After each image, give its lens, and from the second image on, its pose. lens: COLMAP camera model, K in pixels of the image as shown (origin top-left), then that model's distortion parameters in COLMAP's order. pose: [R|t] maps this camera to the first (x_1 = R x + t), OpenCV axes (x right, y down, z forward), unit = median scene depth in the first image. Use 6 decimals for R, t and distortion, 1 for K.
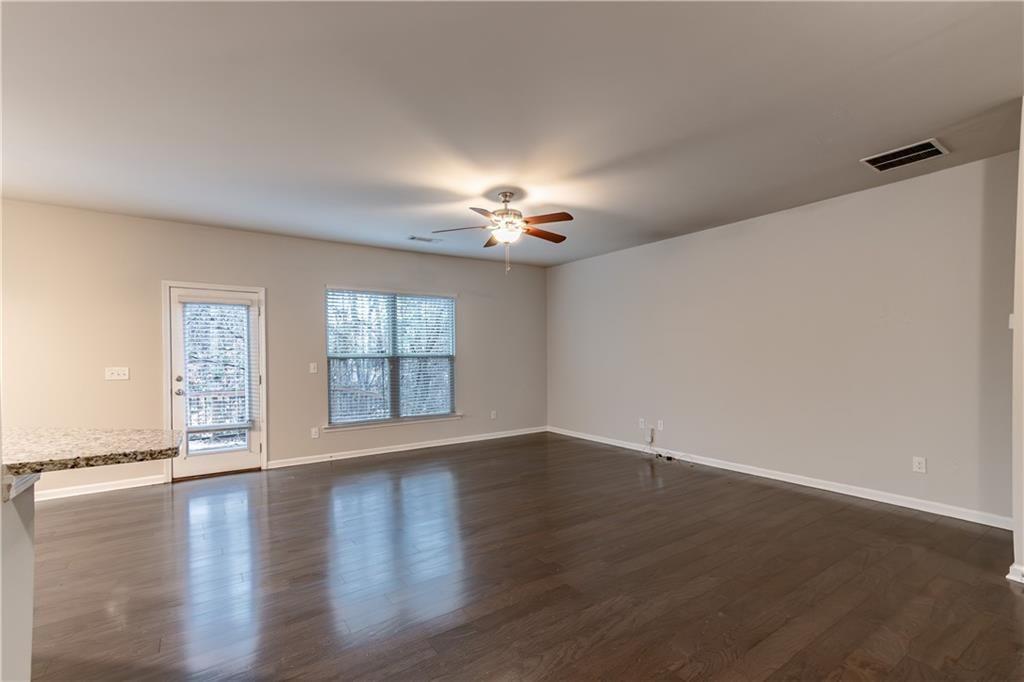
lens RADIAL K [[444.1, 0, 503.9], [0, 444.1, 366.5], [0, 0, 1]] dist [-0.000849, 0.000175]
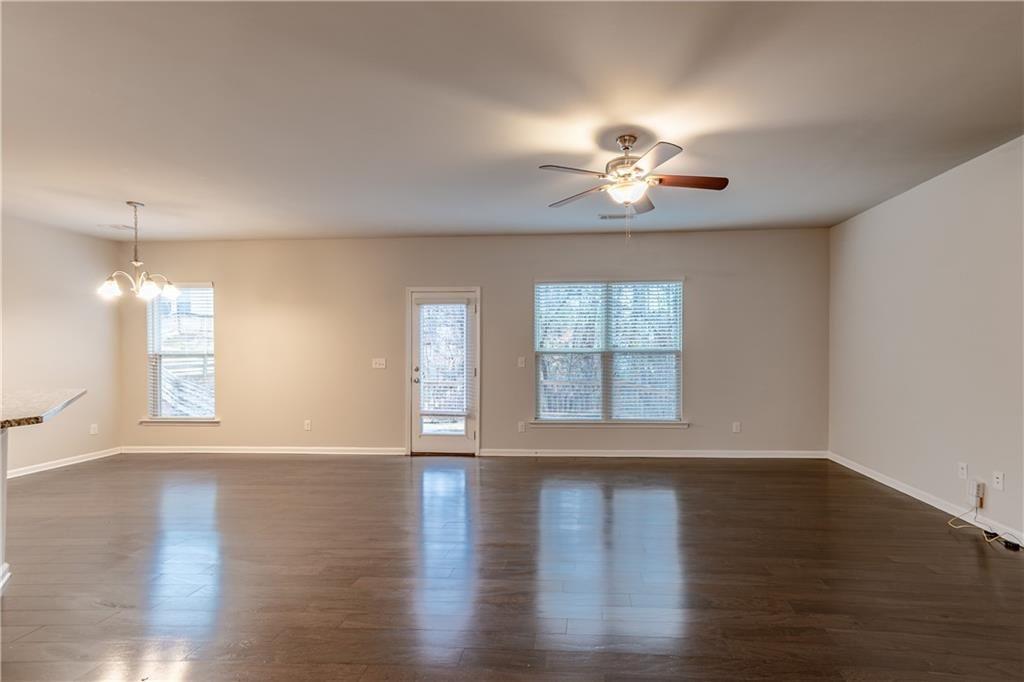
lens RADIAL K [[462.7, 0, 522.9], [0, 462.7, 355.8], [0, 0, 1]] dist [0.011057, 0.000306]
pose [[0.792977, 0.012131, -0.609131, 0.227412], [-0.019227, 0.999802, -0.005118, -0.006263], [0.608949, 0.015771, 0.793053, 0.175135]]
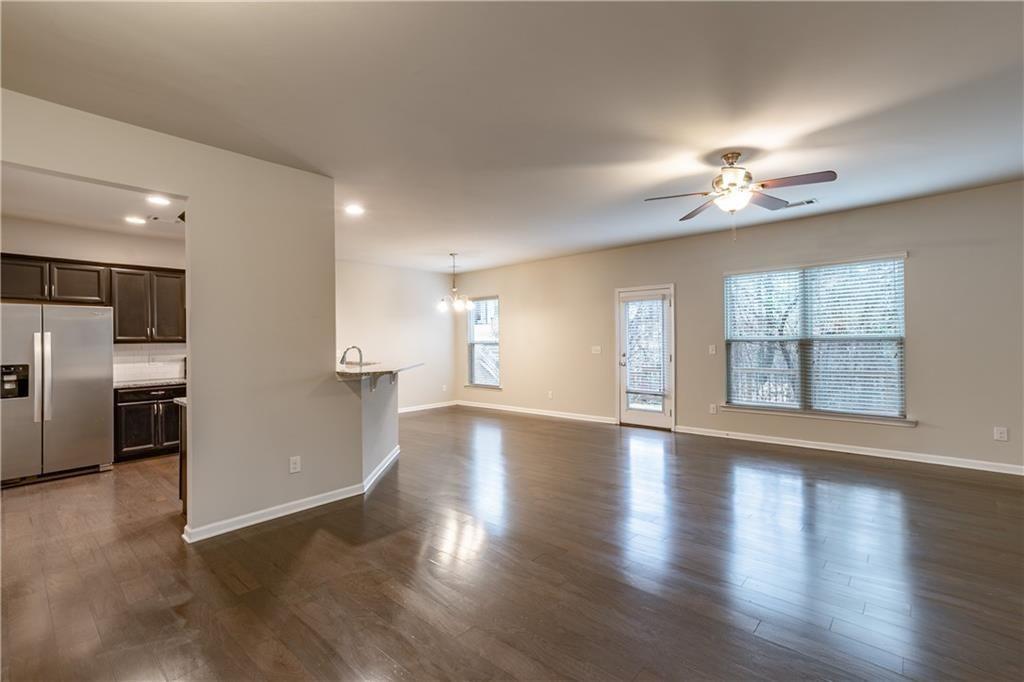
lens RADIAL K [[446.2, 0, 512.0], [0, 446.2, 341.0], [0, 0, 1]] dist [-0.001828, 0.000017]
pose [[0.250939, 0.006064, -0.967984, 0.544304], [-0.013998, 0.999899, 0.002635, -0.015038], [0.967902, 0.012889, 0.250999, 0.255632]]
